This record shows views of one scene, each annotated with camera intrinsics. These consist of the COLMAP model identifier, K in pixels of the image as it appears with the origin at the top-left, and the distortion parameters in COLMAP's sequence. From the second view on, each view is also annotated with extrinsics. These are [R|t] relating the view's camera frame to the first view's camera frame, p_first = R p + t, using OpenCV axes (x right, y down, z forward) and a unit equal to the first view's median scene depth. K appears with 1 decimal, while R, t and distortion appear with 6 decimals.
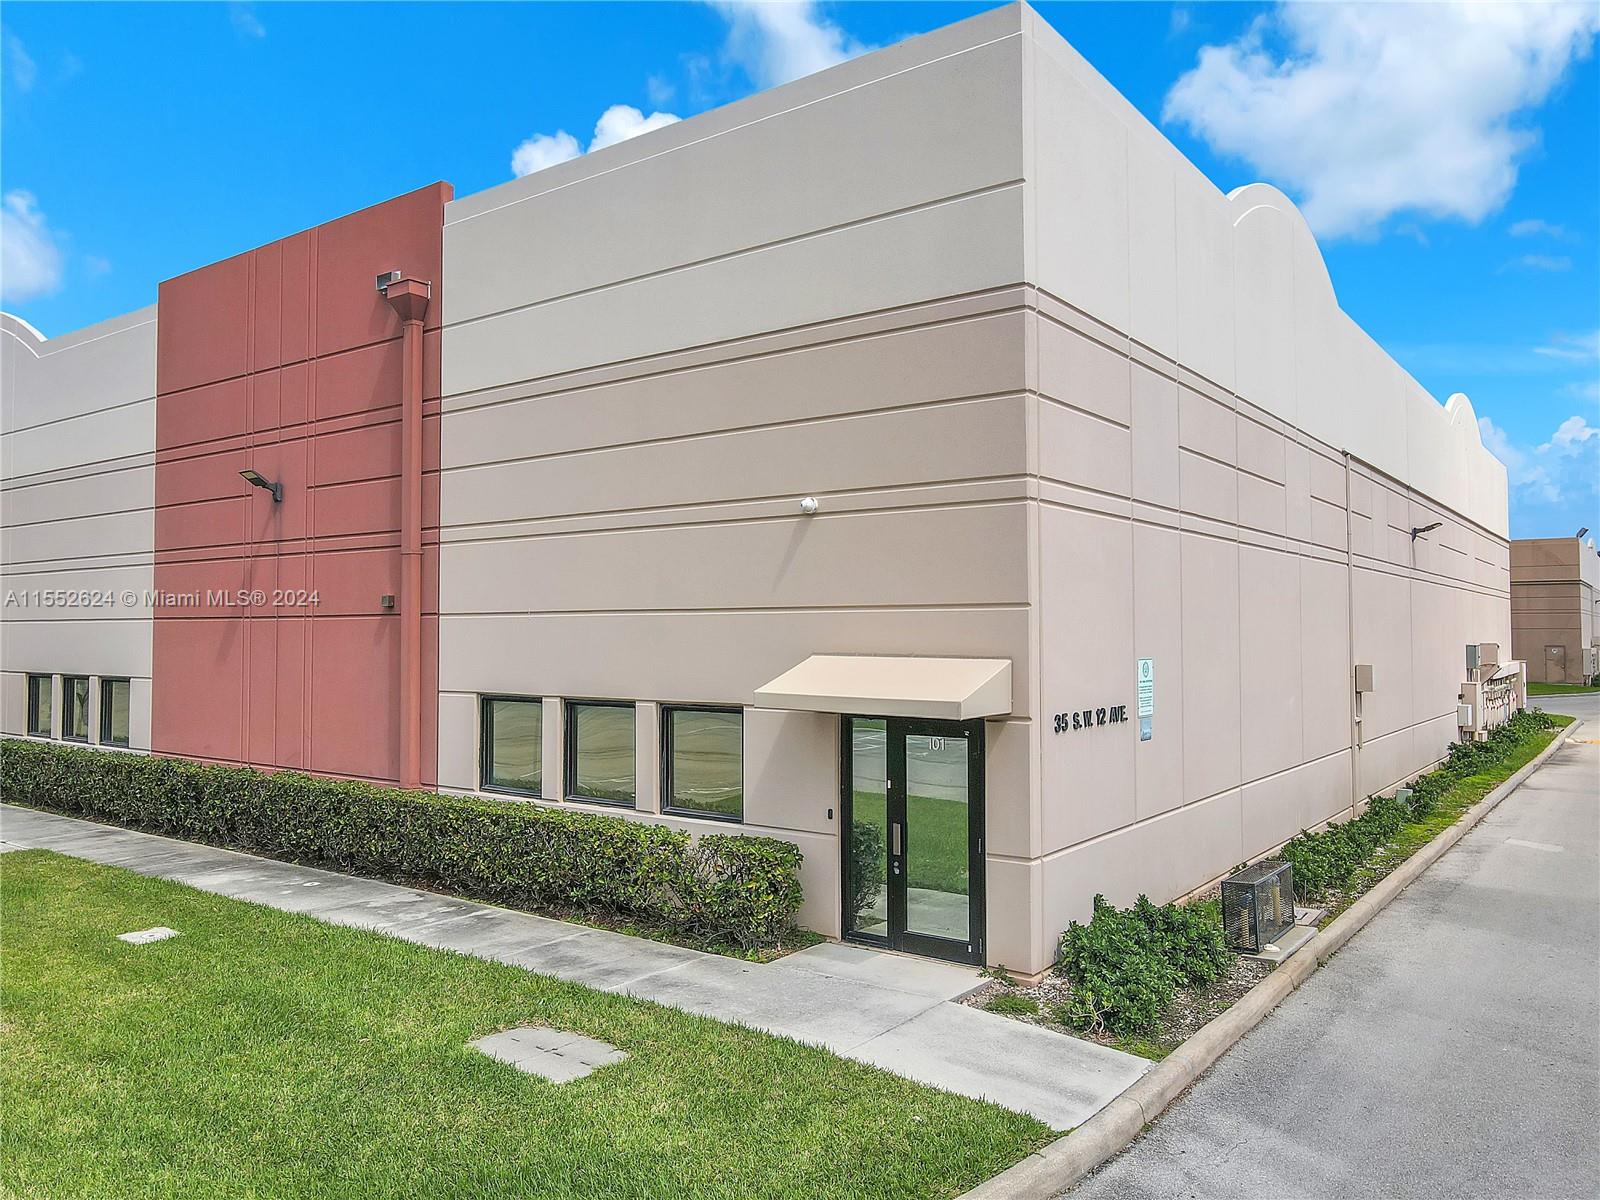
lens RADIAL K [[1180.9, 0, 793.6], [0, 1180.9, 592.0], [0, 0, 1]] dist [0.015975, 0.005839]
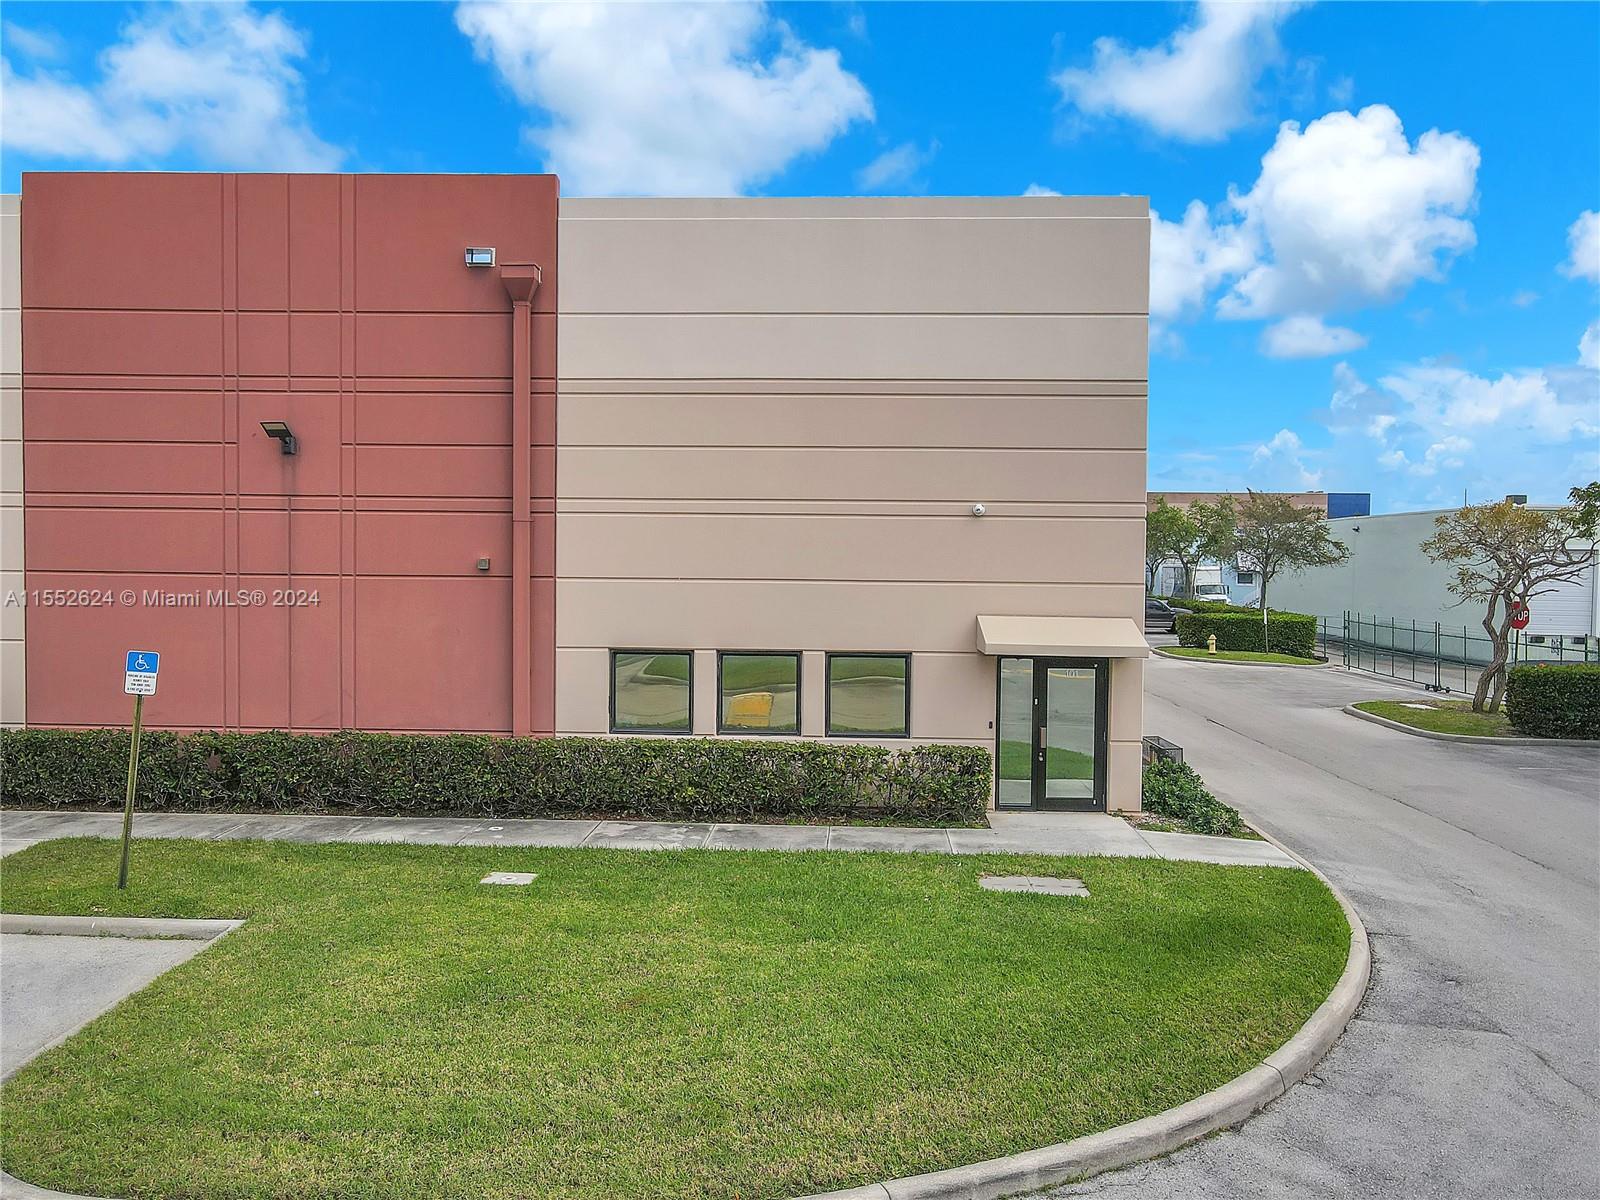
lens RADIAL K [[1180.9, 0, 793.6], [0, 1180.9, 592.0], [0, 0, 1]] dist [0.015975, 0.005839]
pose [[0.821163, -0.007865, 0.570640, -1.000700], [-0.031417, 0.997766, 0.058963, -0.052722], [-0.569829, -0.066346, 0.819081, -0.036983]]
